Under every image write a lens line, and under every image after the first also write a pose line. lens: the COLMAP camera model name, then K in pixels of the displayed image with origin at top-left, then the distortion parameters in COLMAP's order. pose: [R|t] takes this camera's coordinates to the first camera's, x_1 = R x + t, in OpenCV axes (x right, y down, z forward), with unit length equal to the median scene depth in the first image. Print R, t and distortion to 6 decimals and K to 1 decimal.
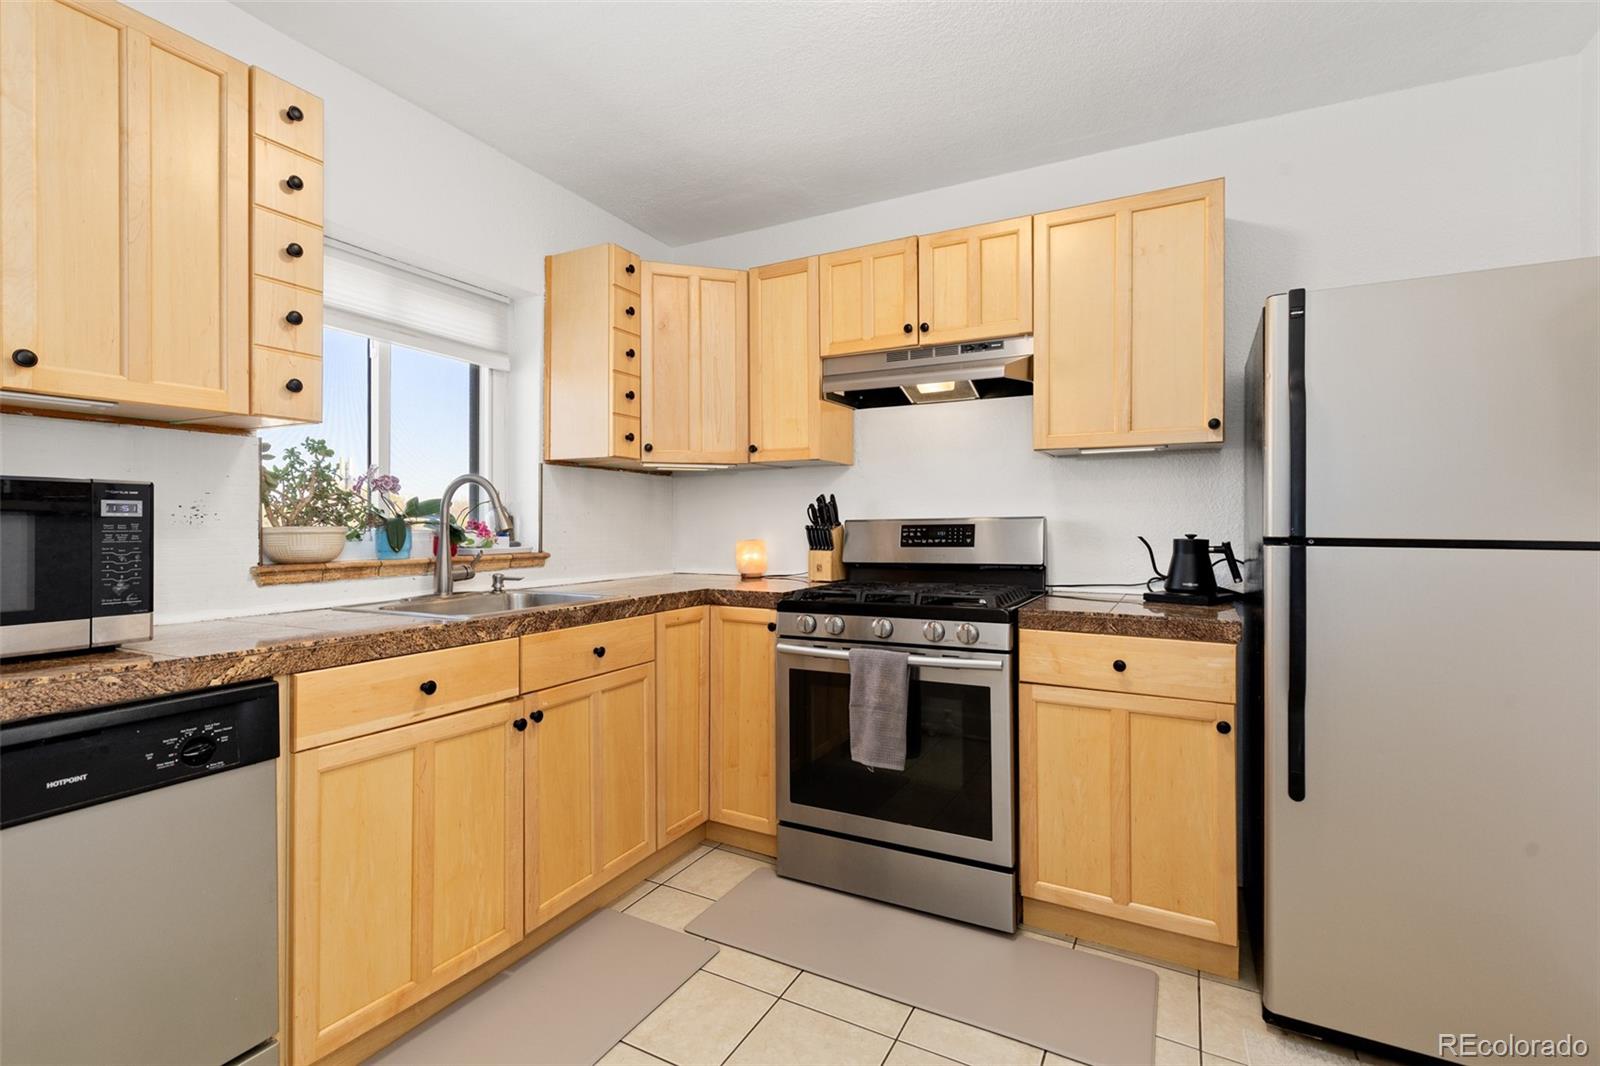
lens RADIAL K [[726.4, 0, 795.9], [0, 726.4, 523.6], [0, 0, 1]] dist [0.007026, -0.000639]
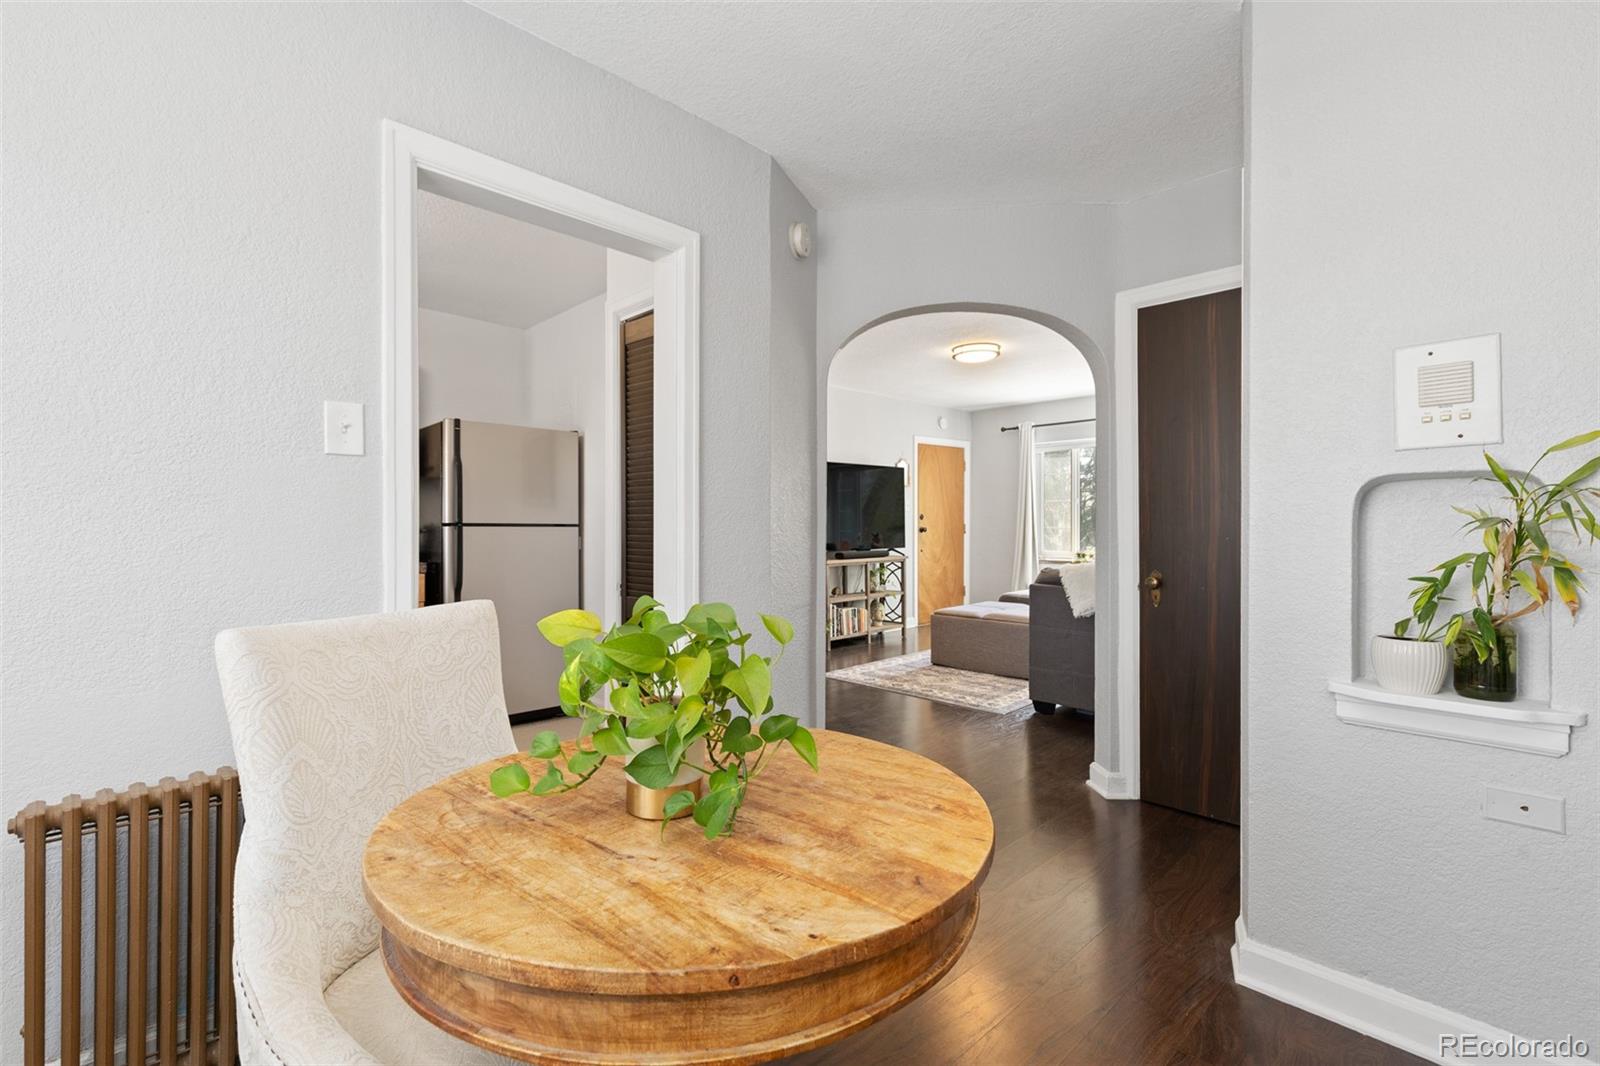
lens RADIAL K [[718.6, 0, 800.0], [0, 718.6, 533.0], [0, 0, 1]] dist [0.002851, -0.000044]
pose [[0.304824, -0.005728, 0.952391, -0.869271], [0.001098, 0.999983, 0.005663, 0.028441], [-0.952408, -0.000680, 0.304825, -0.558984]]
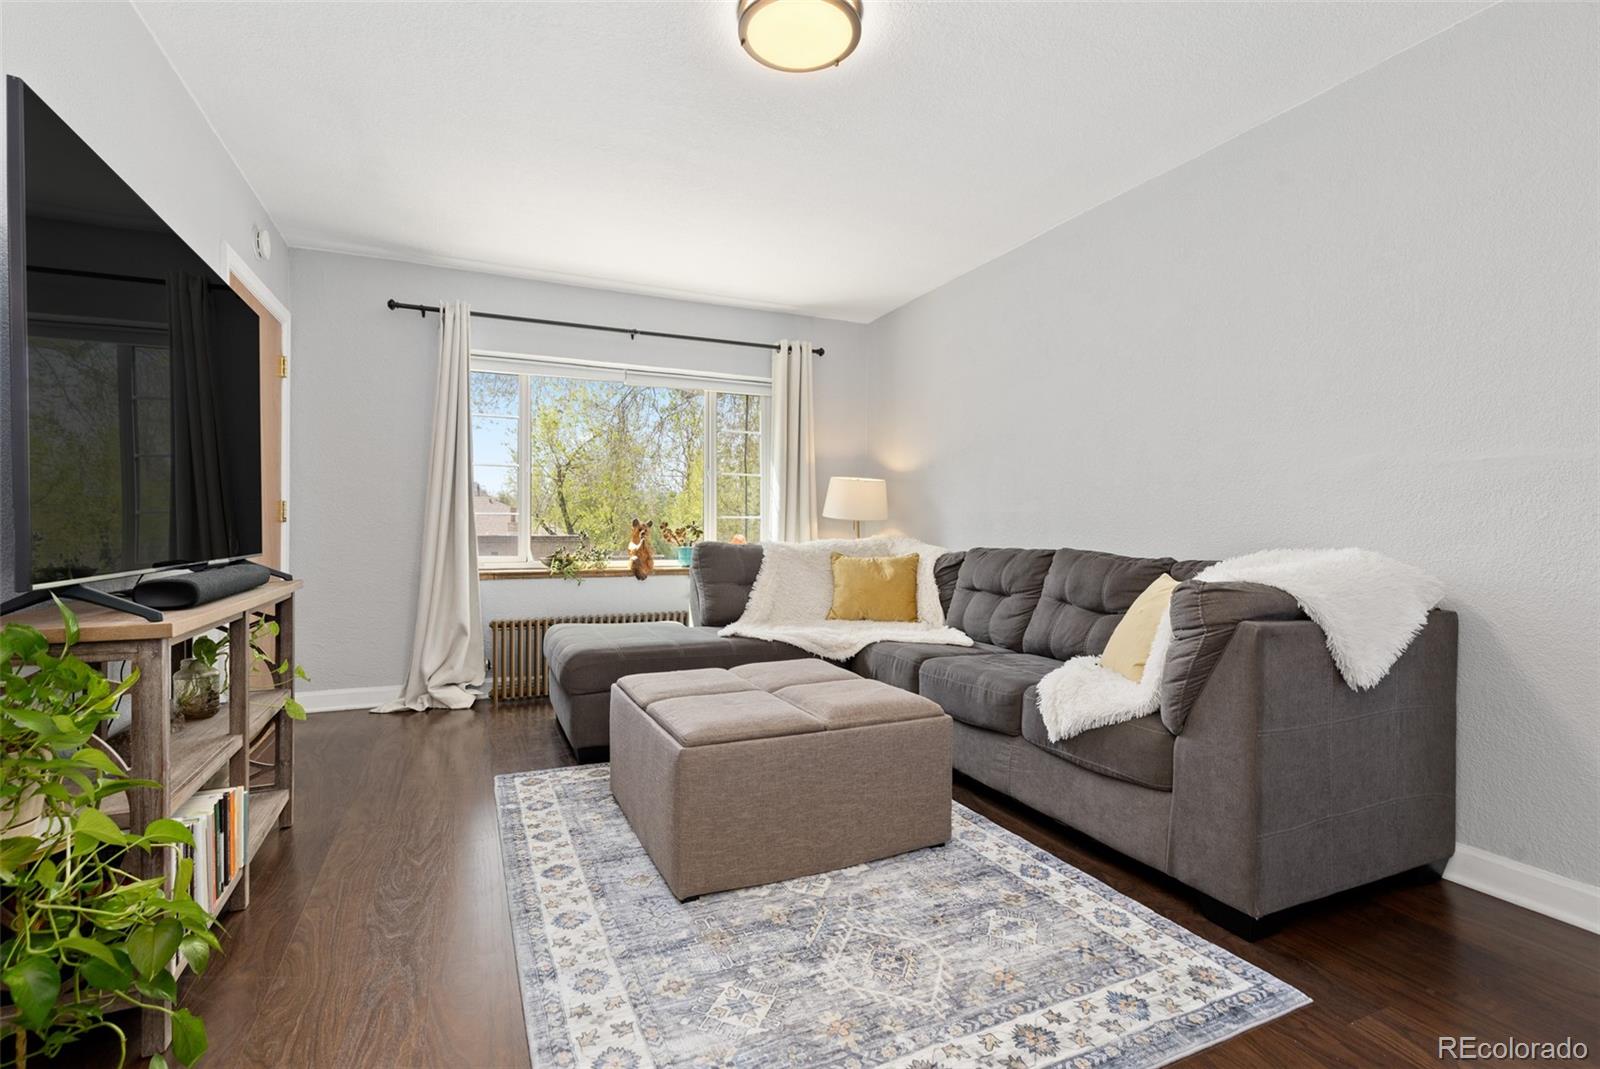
lens RADIAL K [[726.2, 0, 788.5], [0, 726.2, 530.4], [0, 0, 1]] dist [0.014041, -0.006656]
pose [[-0.784567, 0.004984, 0.620023, 1.093287], [0.003011, 0.999987, -0.004228, 0.082486], [-0.620036, -0.001450, -0.784572, 0.367831]]
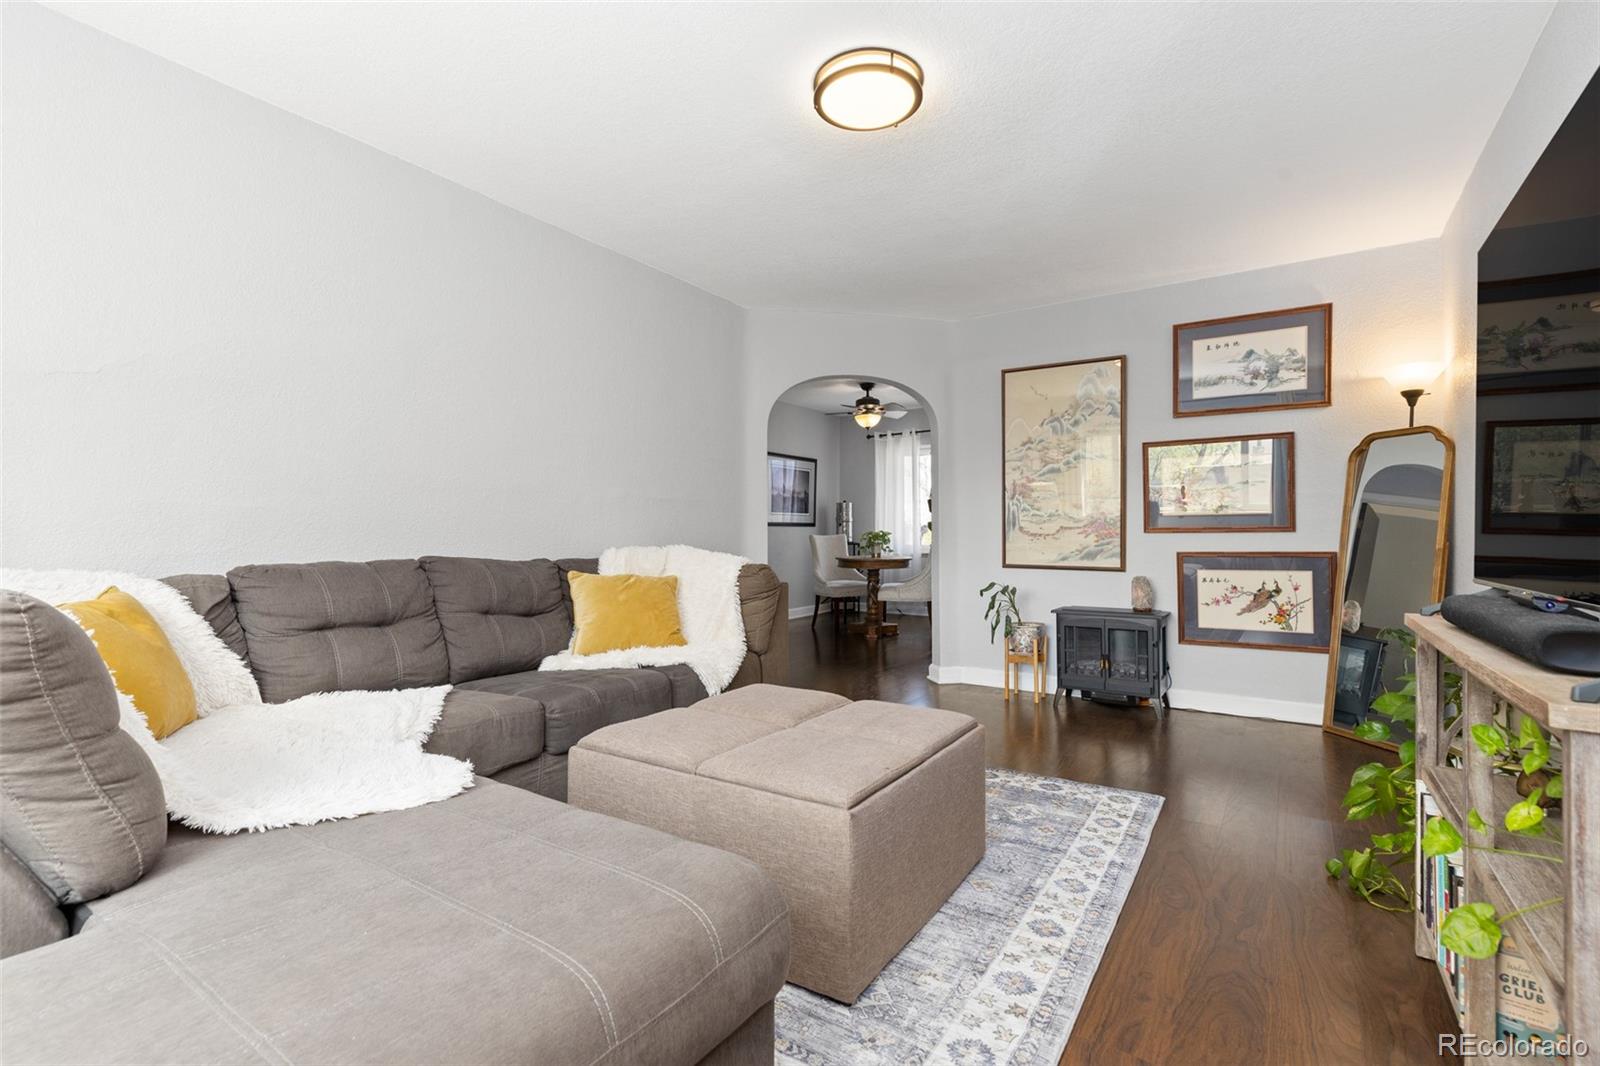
lens RADIAL K [[728.3, 0, 795.4], [0, 728.3, 532.3], [0, 0, 1]] dist [0.008881, -0.000794]
pose [[-0.106427, 0.004651, -0.994310, 2.745566], [-0.000451, 0.999989, 0.004725, 0.064181], [0.994320, 0.000952, -0.106424, -0.372480]]
